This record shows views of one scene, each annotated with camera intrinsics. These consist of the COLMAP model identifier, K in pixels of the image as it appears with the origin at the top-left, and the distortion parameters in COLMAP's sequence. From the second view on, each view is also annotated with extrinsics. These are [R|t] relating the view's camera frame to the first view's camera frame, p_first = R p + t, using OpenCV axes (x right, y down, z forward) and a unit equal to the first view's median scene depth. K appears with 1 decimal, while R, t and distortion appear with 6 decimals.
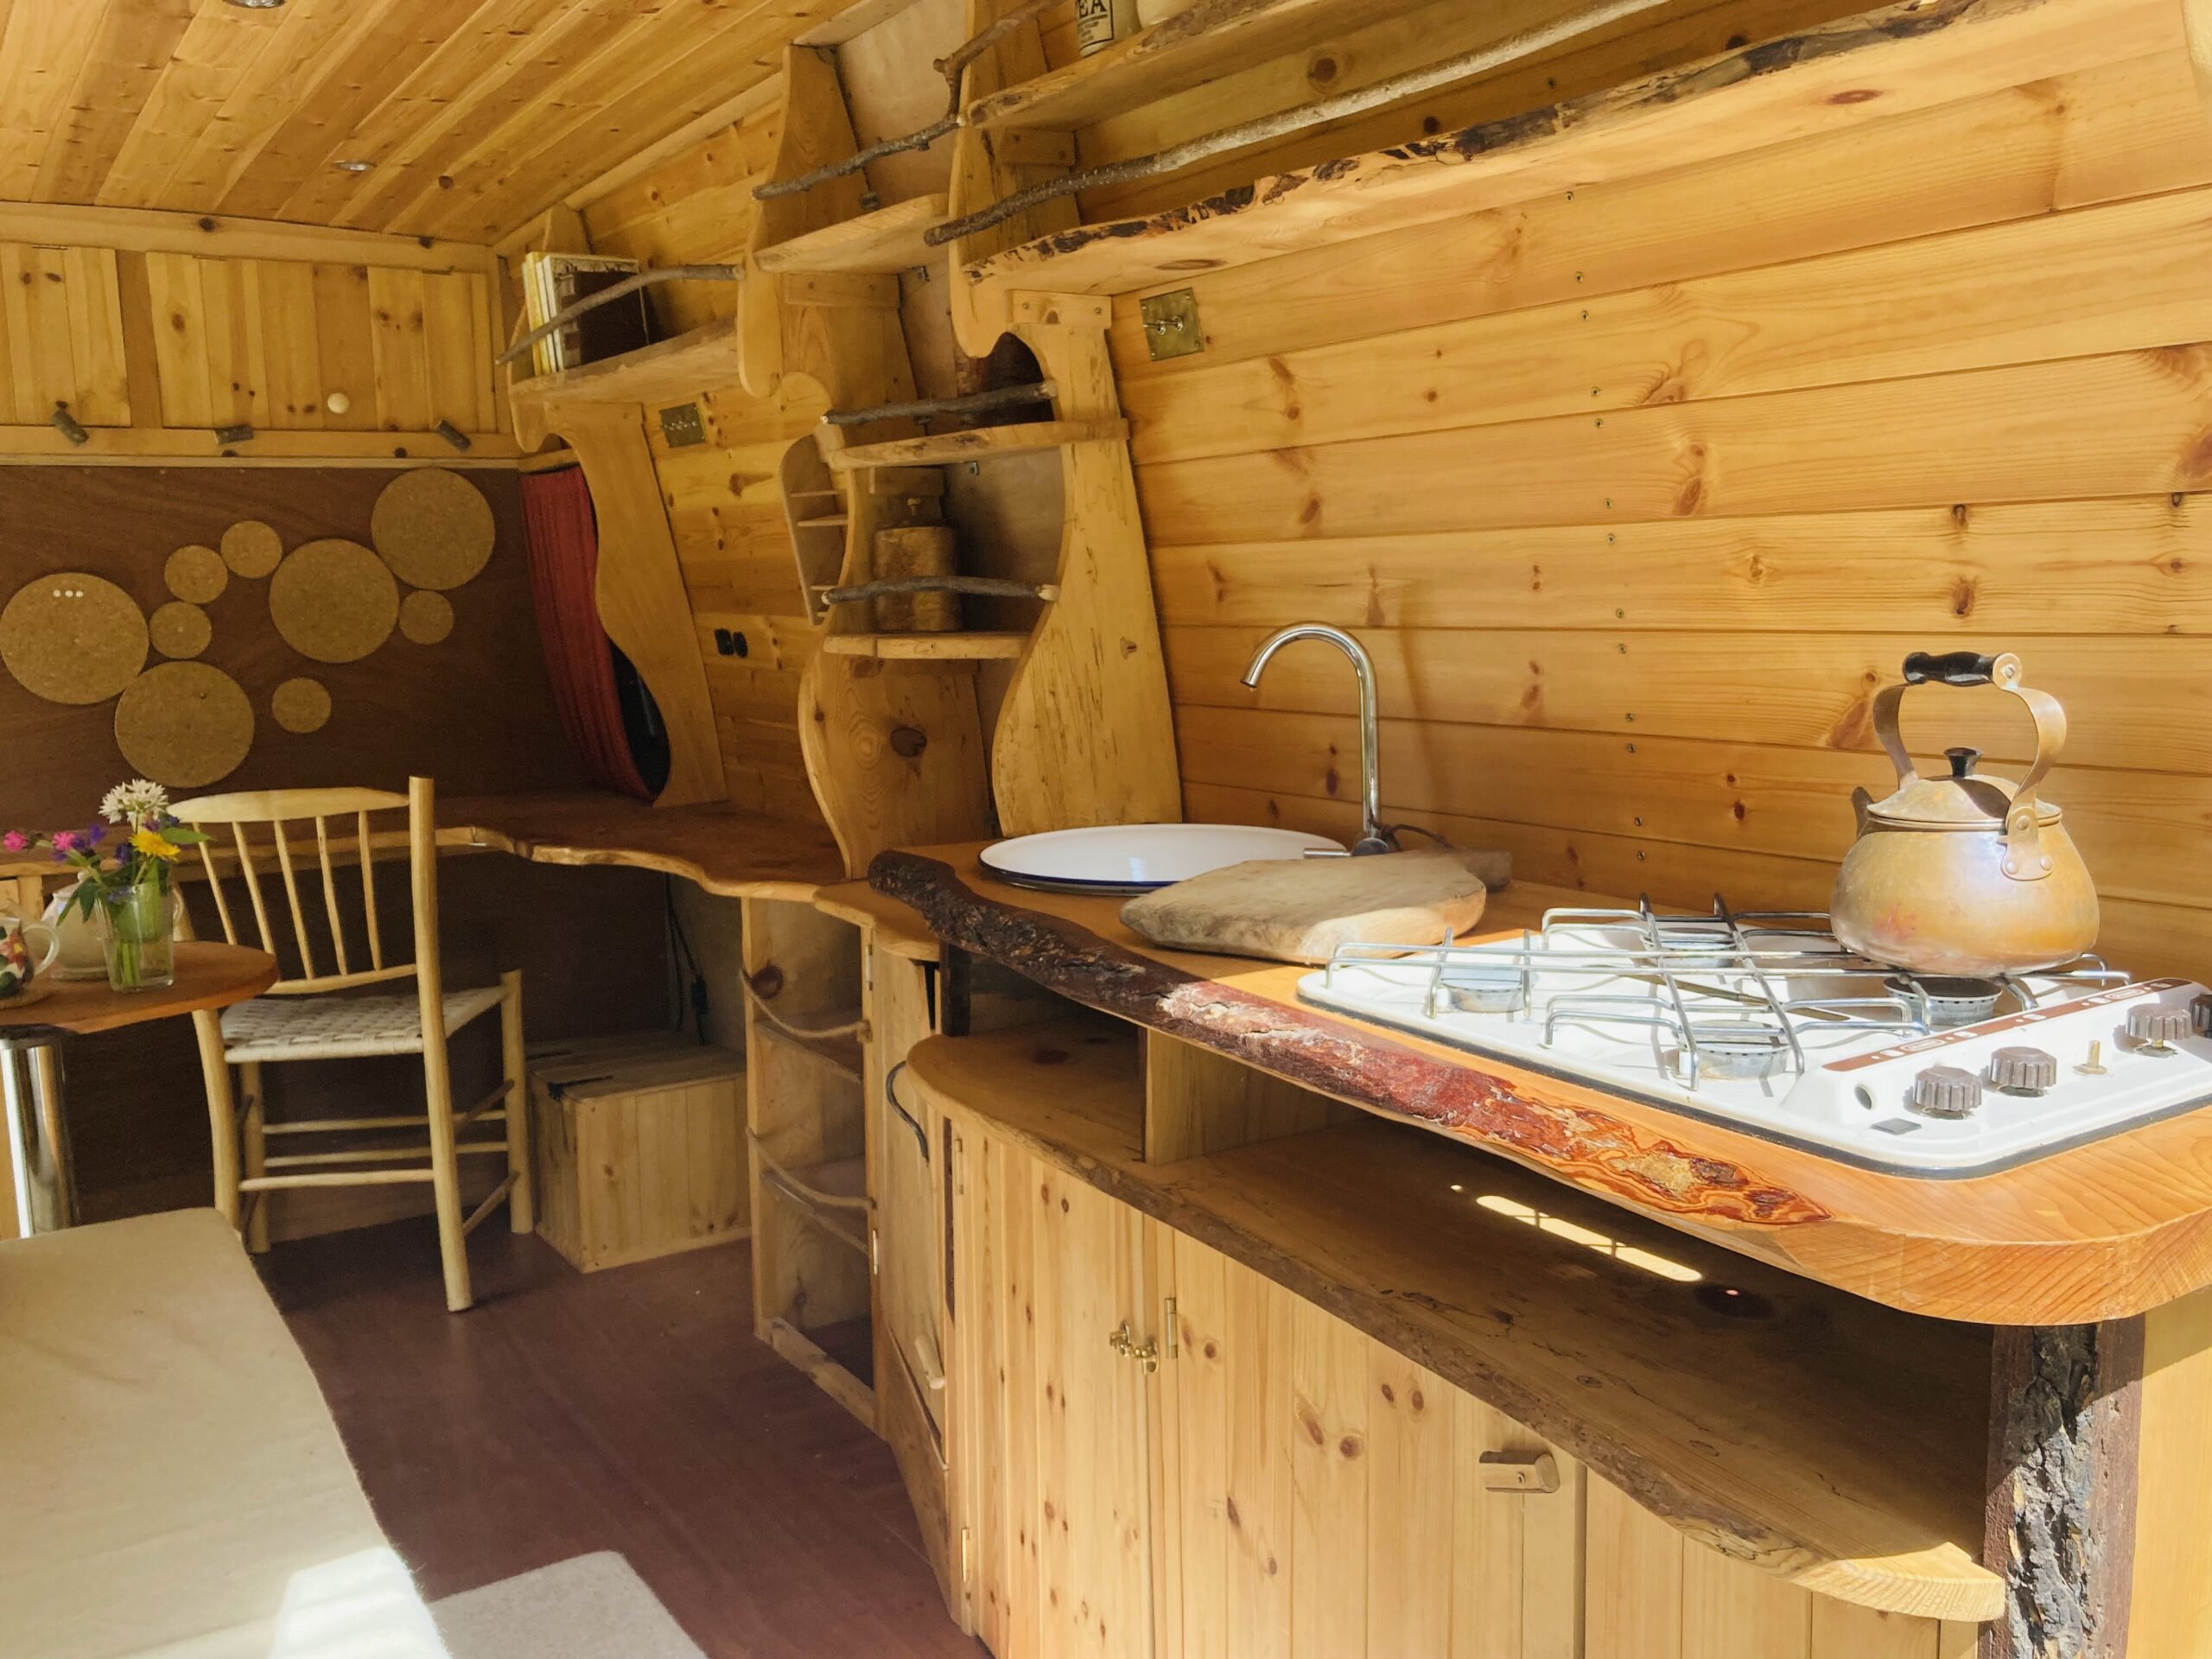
lens RADIAL K [[1903.4, 0, 1106.0], [0, 1903.4, 829.5], [0, 0, 1]] dist [0.012950, 0.013511]
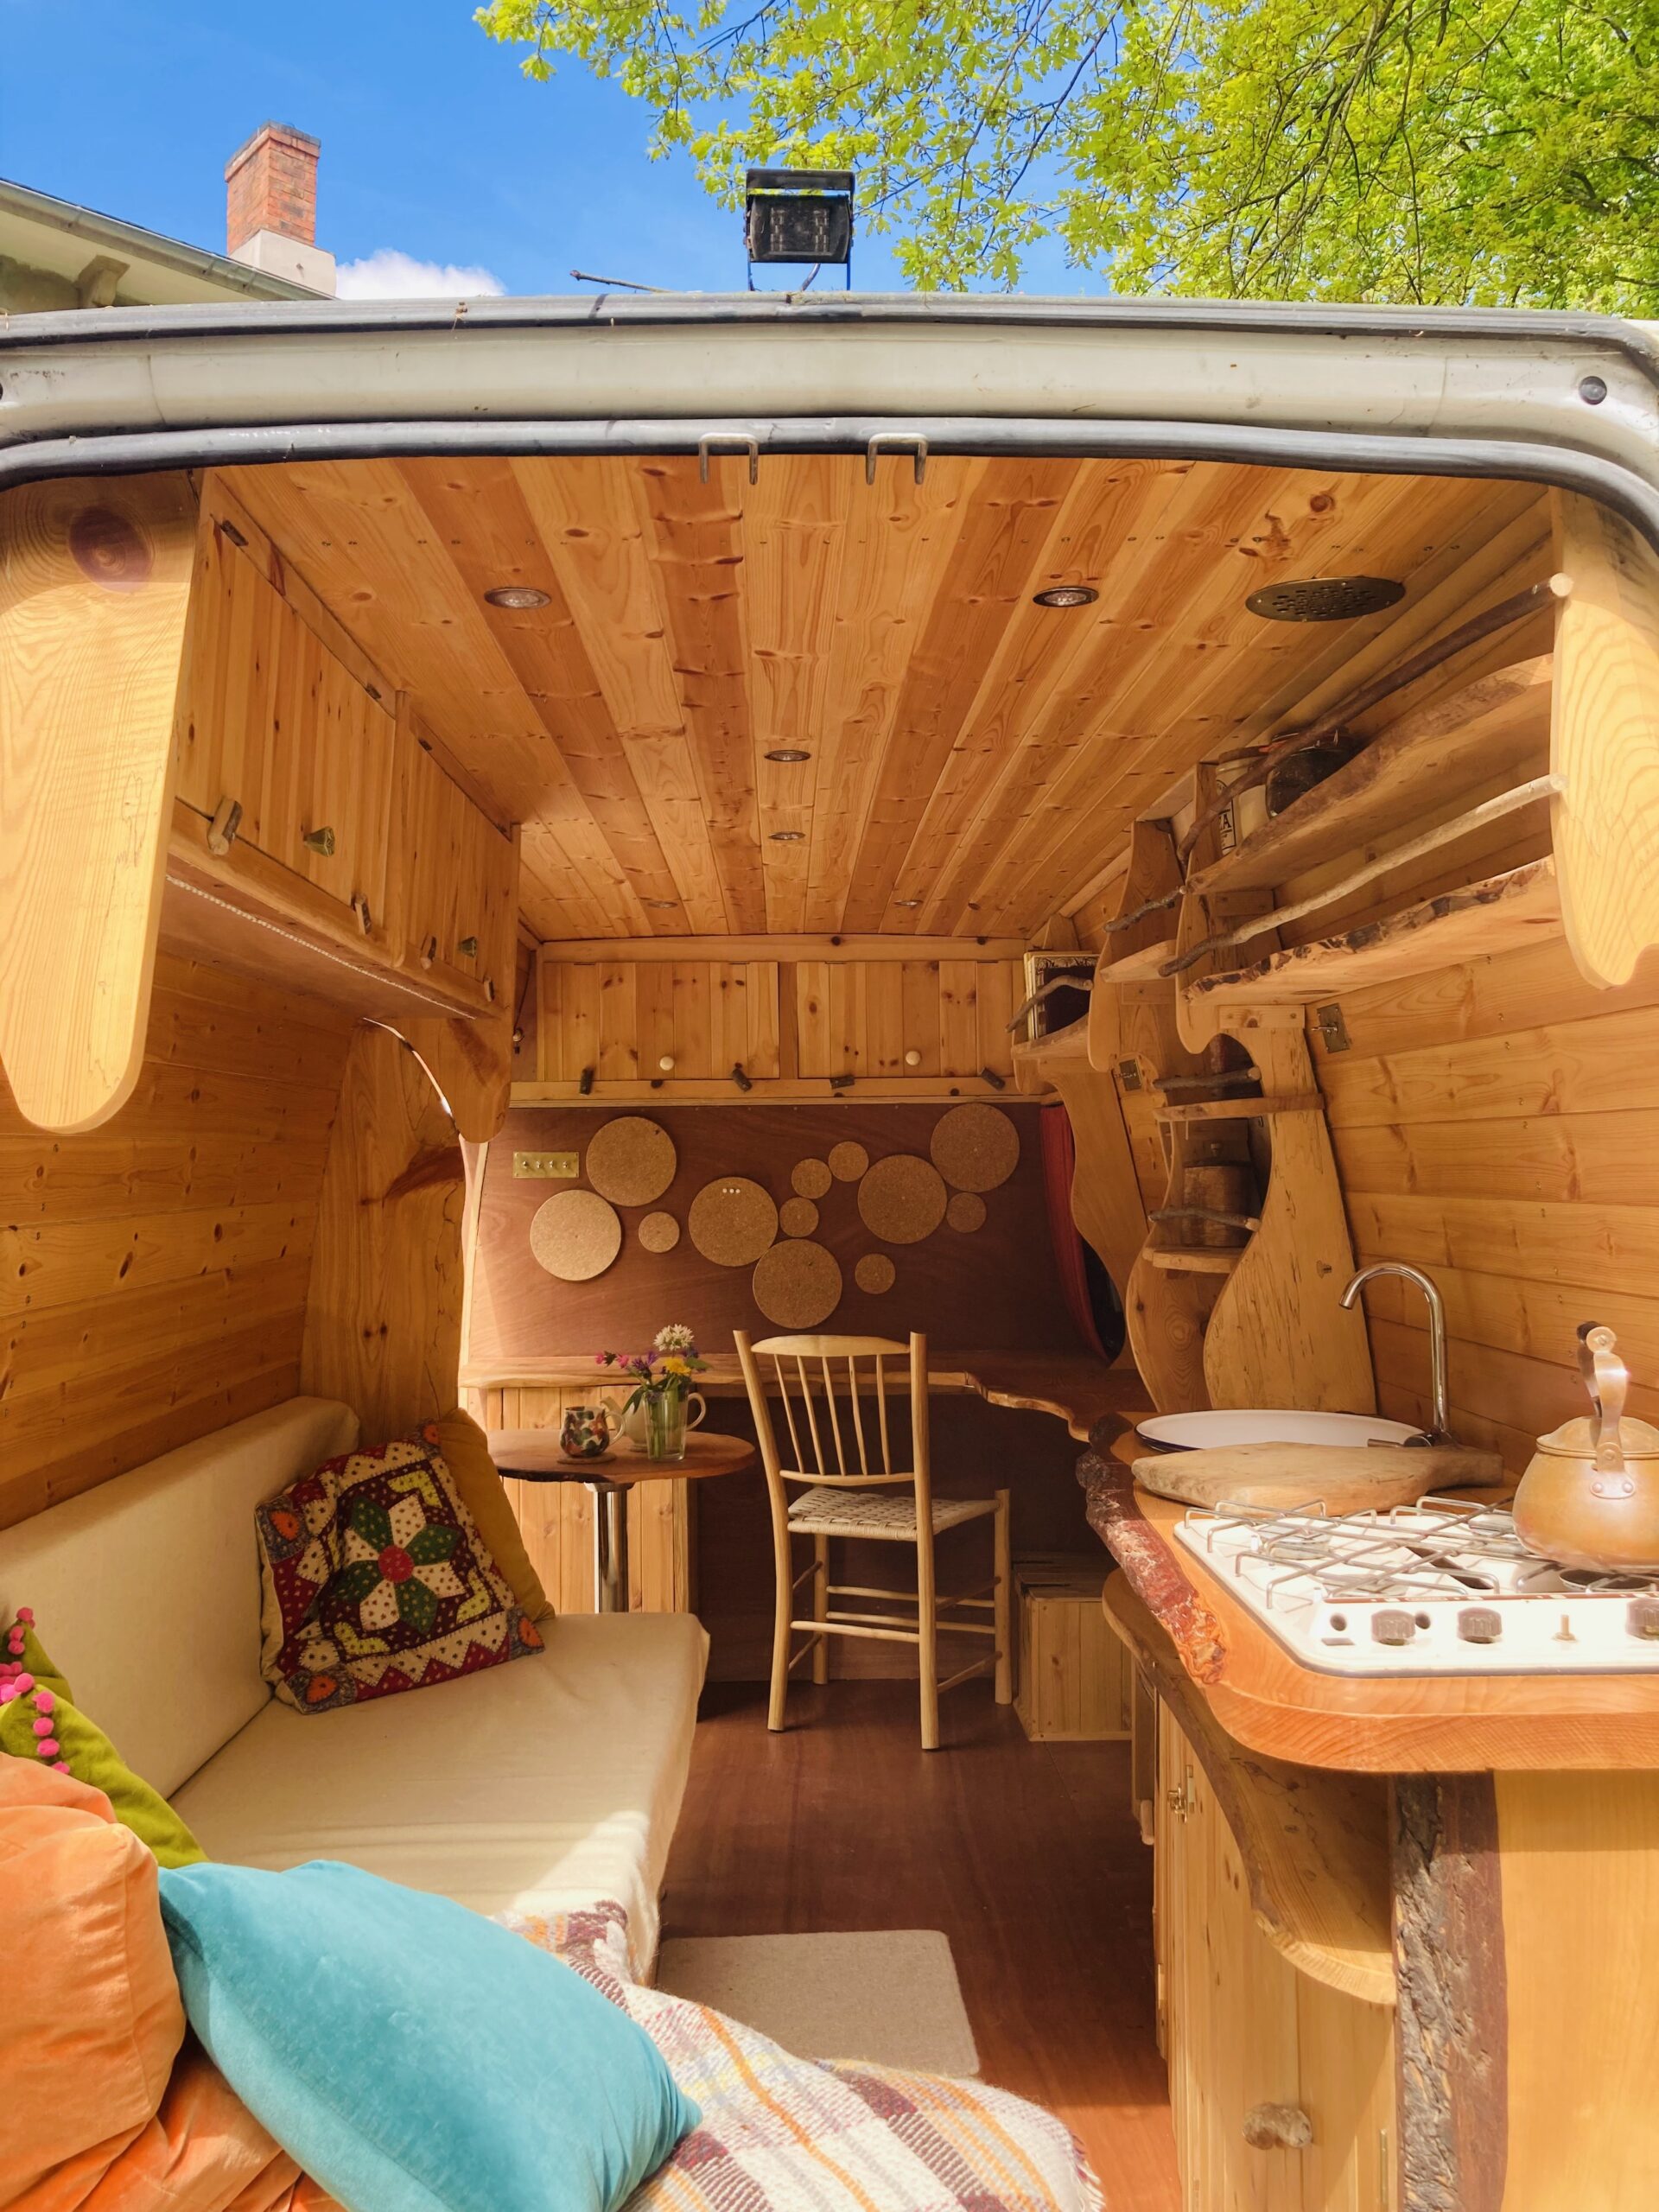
lens RADIAL K [[1757.7, 0, 829.5], [0, 1757.7, 1106.0], [0, 0, 1]] dist [0.045529, -0.008260]
pose [[0.861962, 0.000236, -0.506973, 0.217126], [-0.080555, 0.987359, -0.136502, -0.010470], [0.500532, 0.158499, 0.851085, -0.126606]]
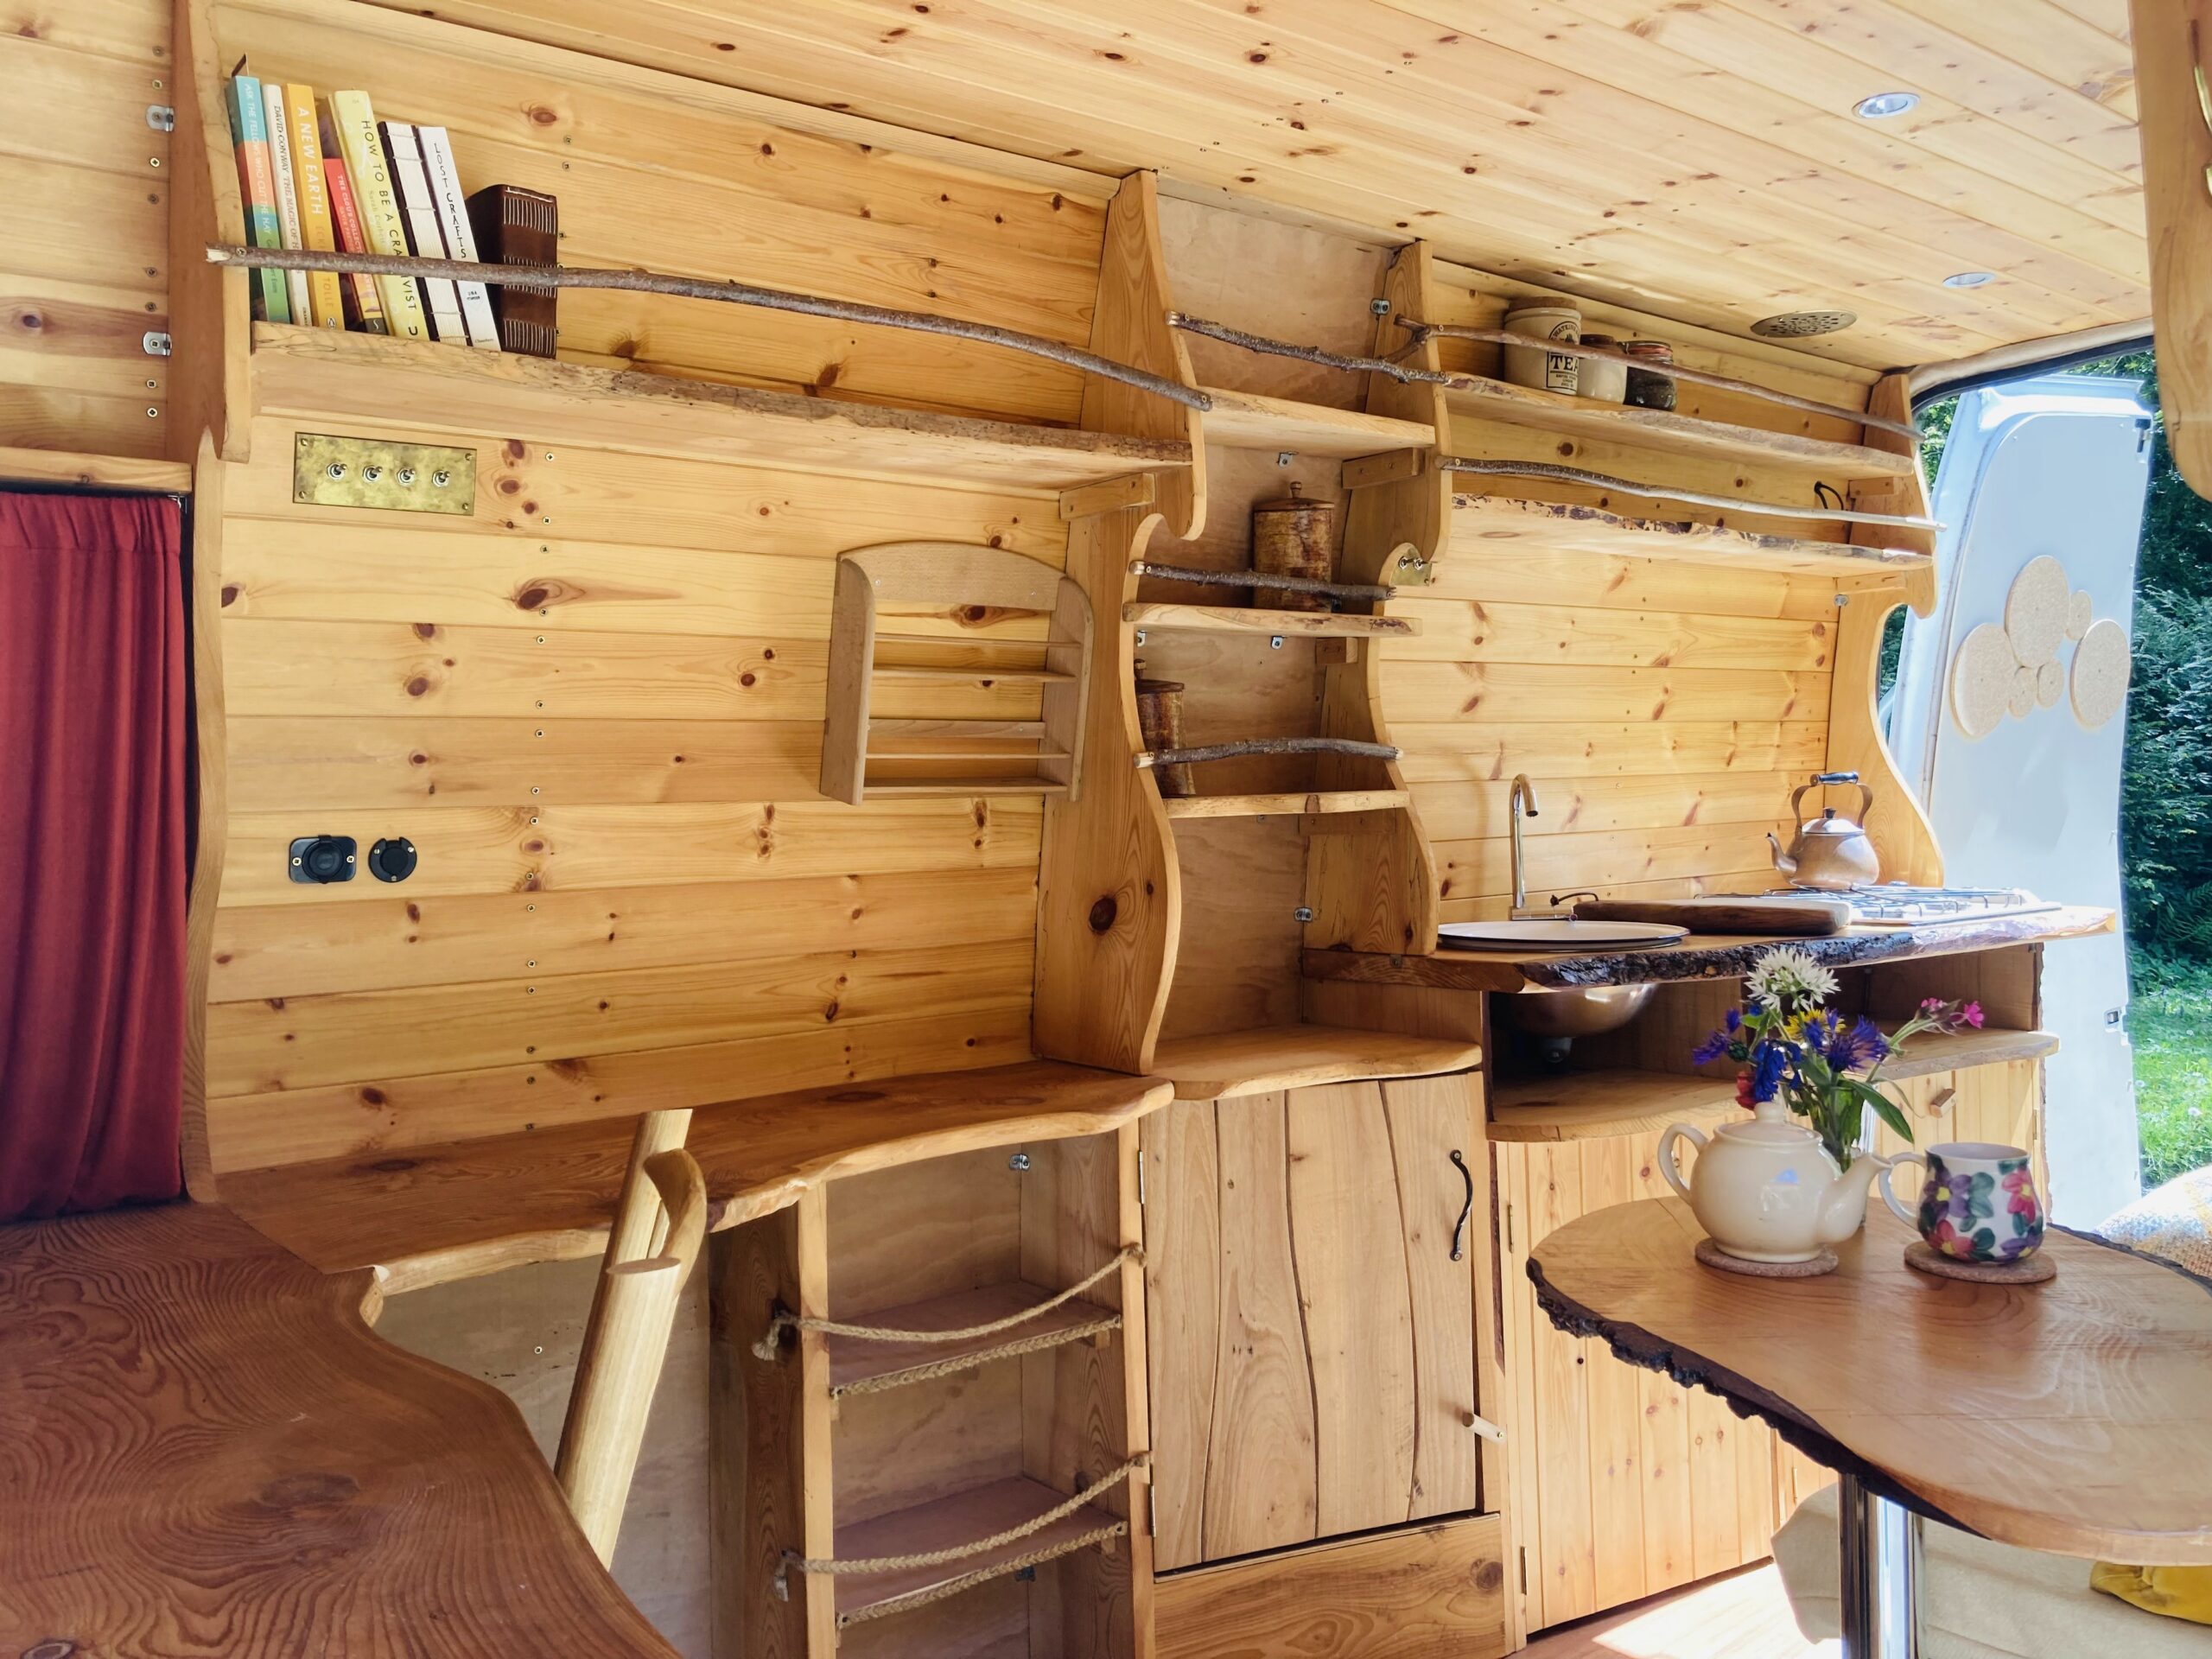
lens RADIAL K [[1757.7, 0, 1106.0], [0, 1757.7, 829.5], [0, 0, 1]] dist [0.045529, -0.008260]
pose [[-0.071324, 0.003148, 0.997448, -0.739367], [0.162134, 0.986732, 0.008480, -0.074666], [-0.984188, 0.162325, -0.070888, 0.814974]]
